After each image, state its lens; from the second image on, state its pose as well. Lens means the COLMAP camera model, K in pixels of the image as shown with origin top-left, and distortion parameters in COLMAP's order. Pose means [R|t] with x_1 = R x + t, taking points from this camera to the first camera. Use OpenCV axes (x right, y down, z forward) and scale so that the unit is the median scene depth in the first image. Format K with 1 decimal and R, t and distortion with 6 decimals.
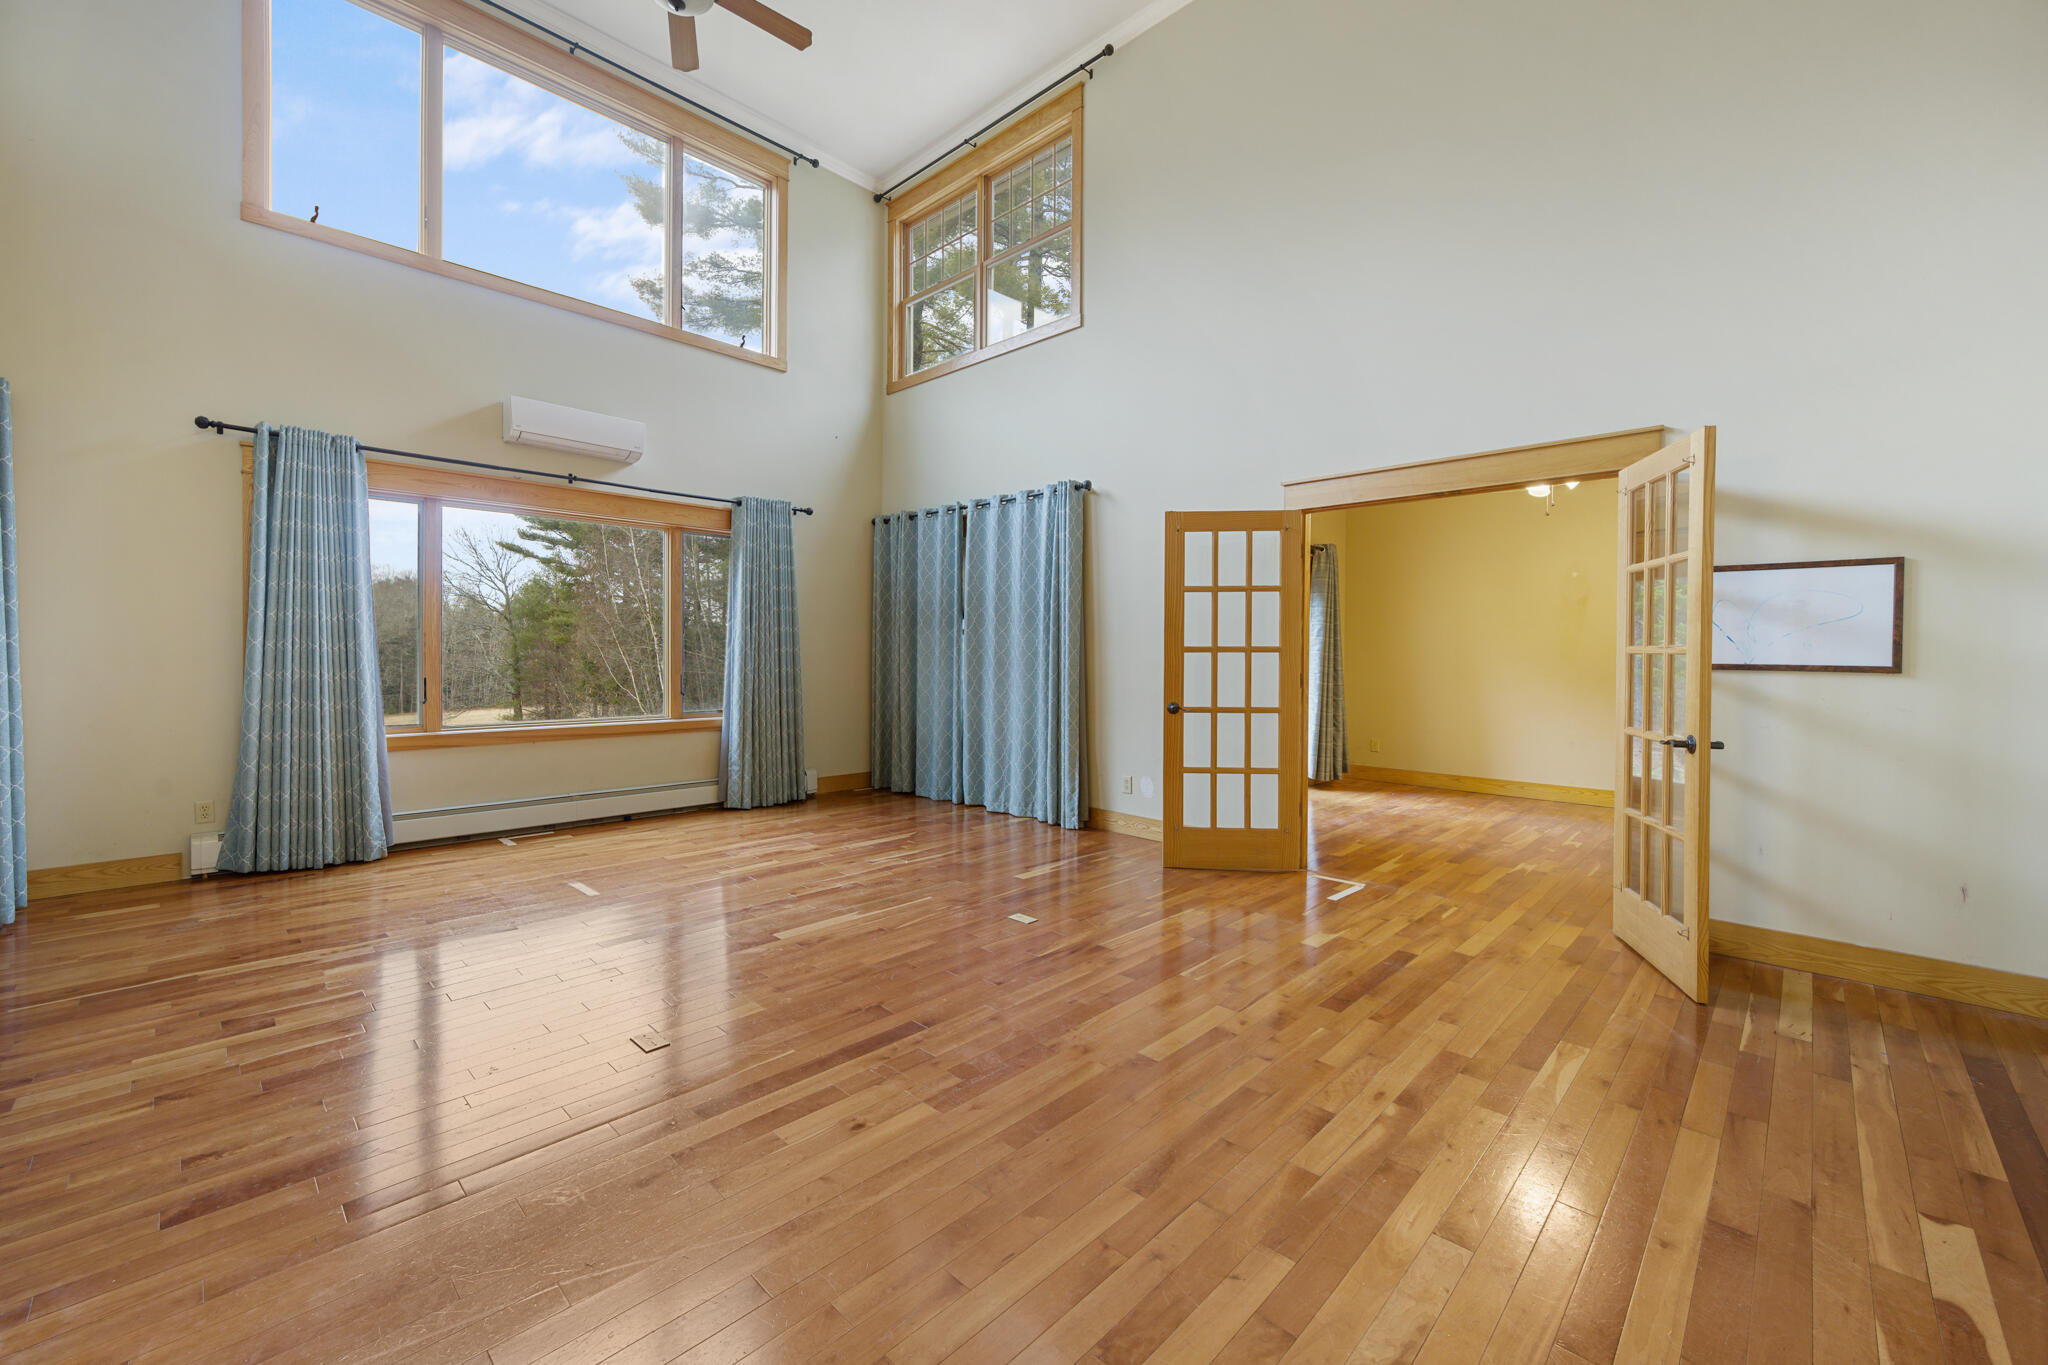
lens RADIAL K [[817.6, 0, 1031.9], [0, 817.6, 645.8], [0, 0, 1]] dist [-0.001124, -0.000239]
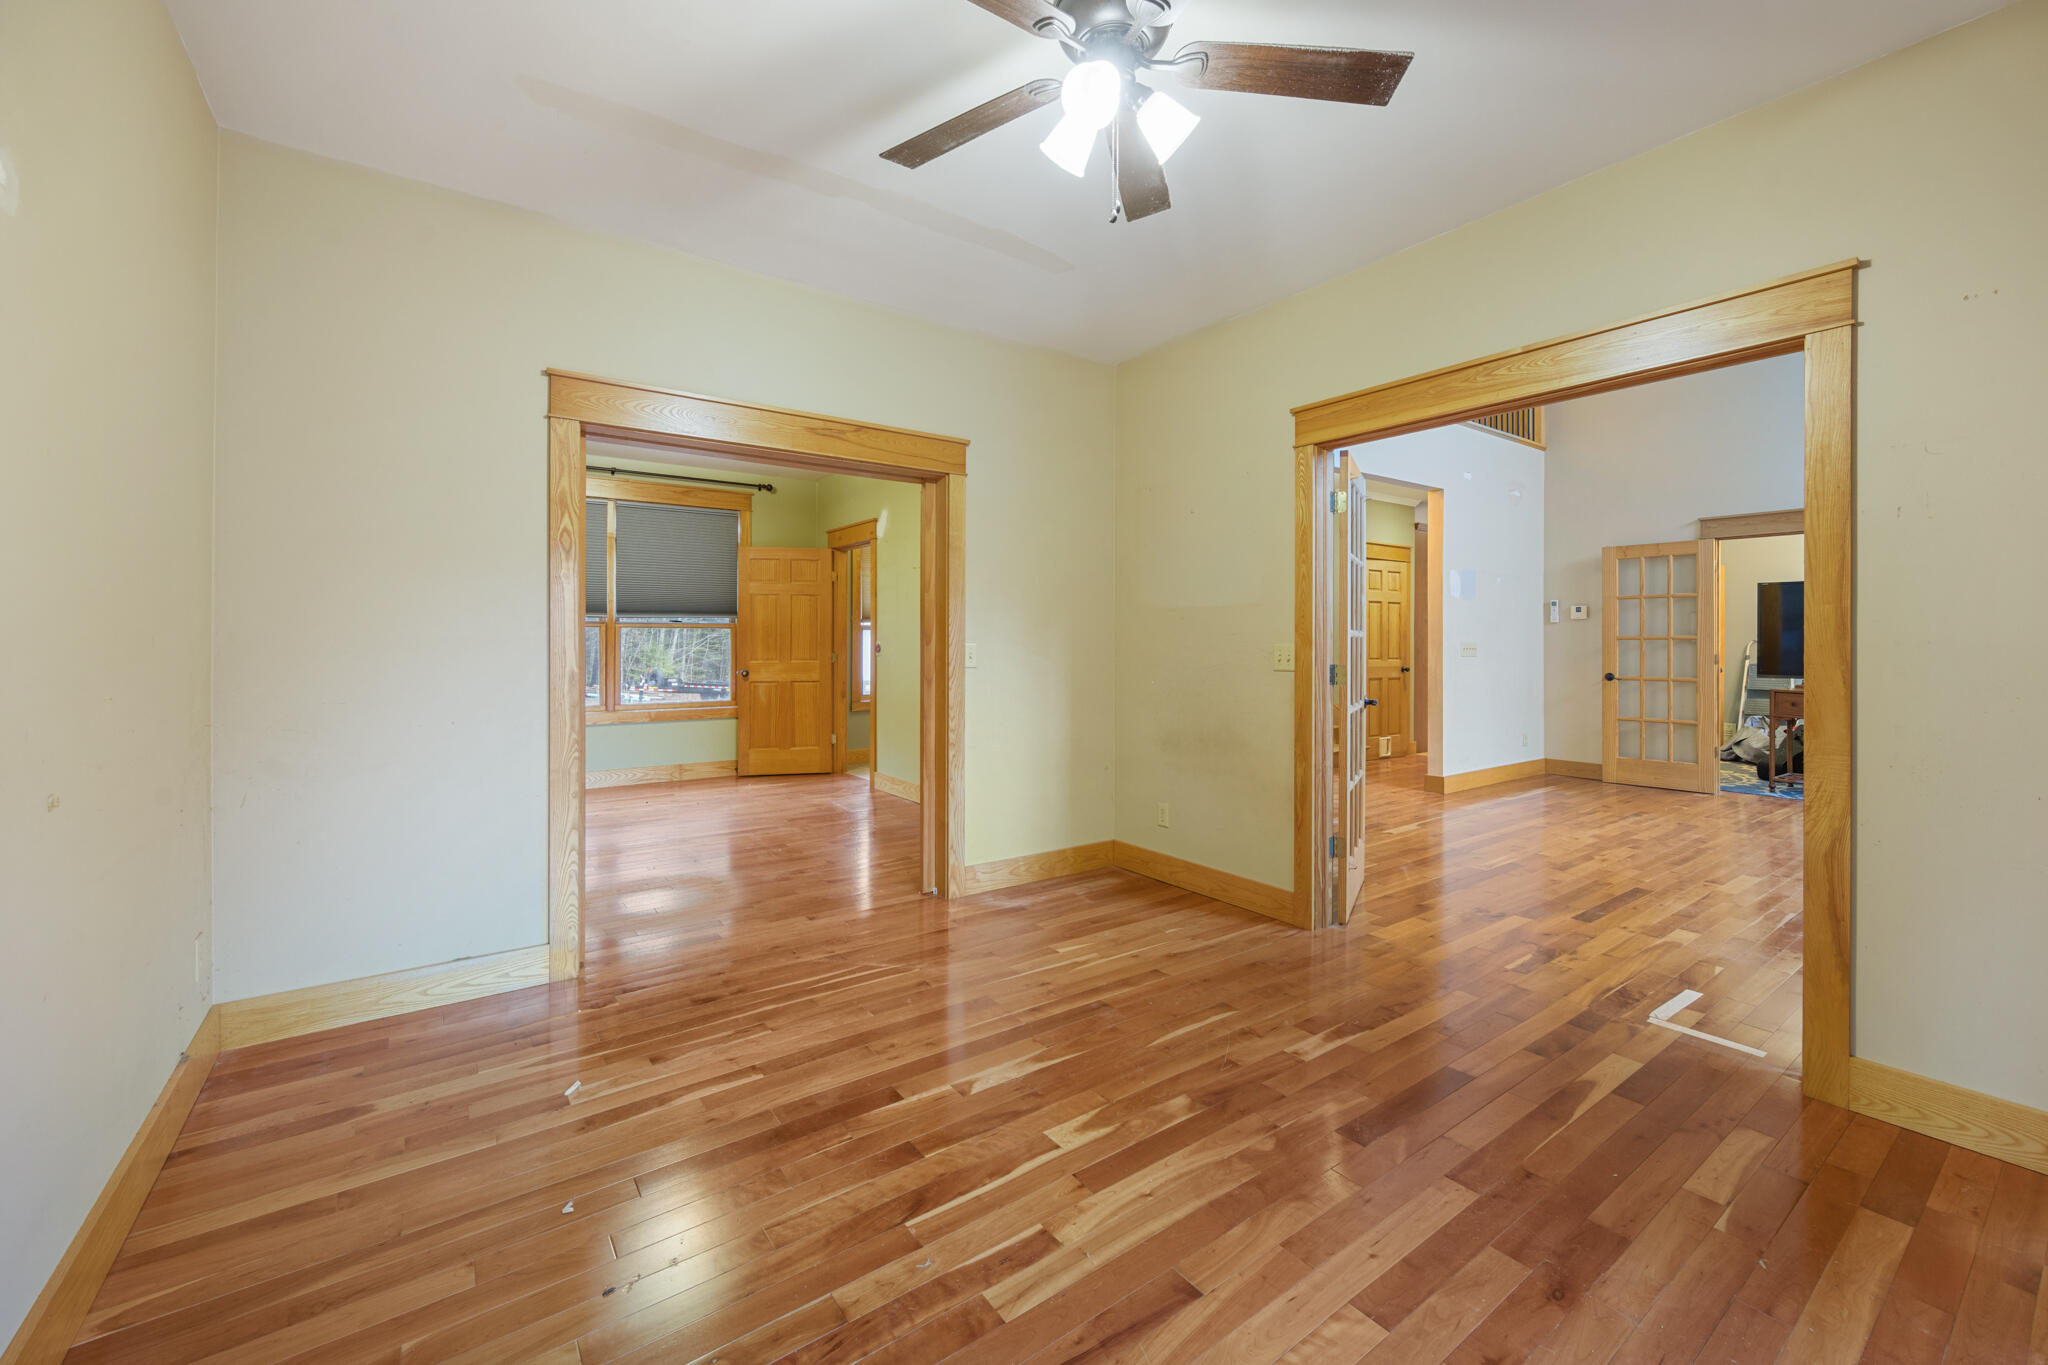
lens RADIAL K [[817.6, 0, 1031.9], [0, 817.6, 645.8], [0, 0, 1]] dist [-0.001124, -0.000239]
pose [[-0.983627, -0.015529, 0.179545, 0.441660], [-0.013227, 0.999814, 0.014008, 0.005212], [-0.179729, 0.011404, -0.983650, 0.980726]]
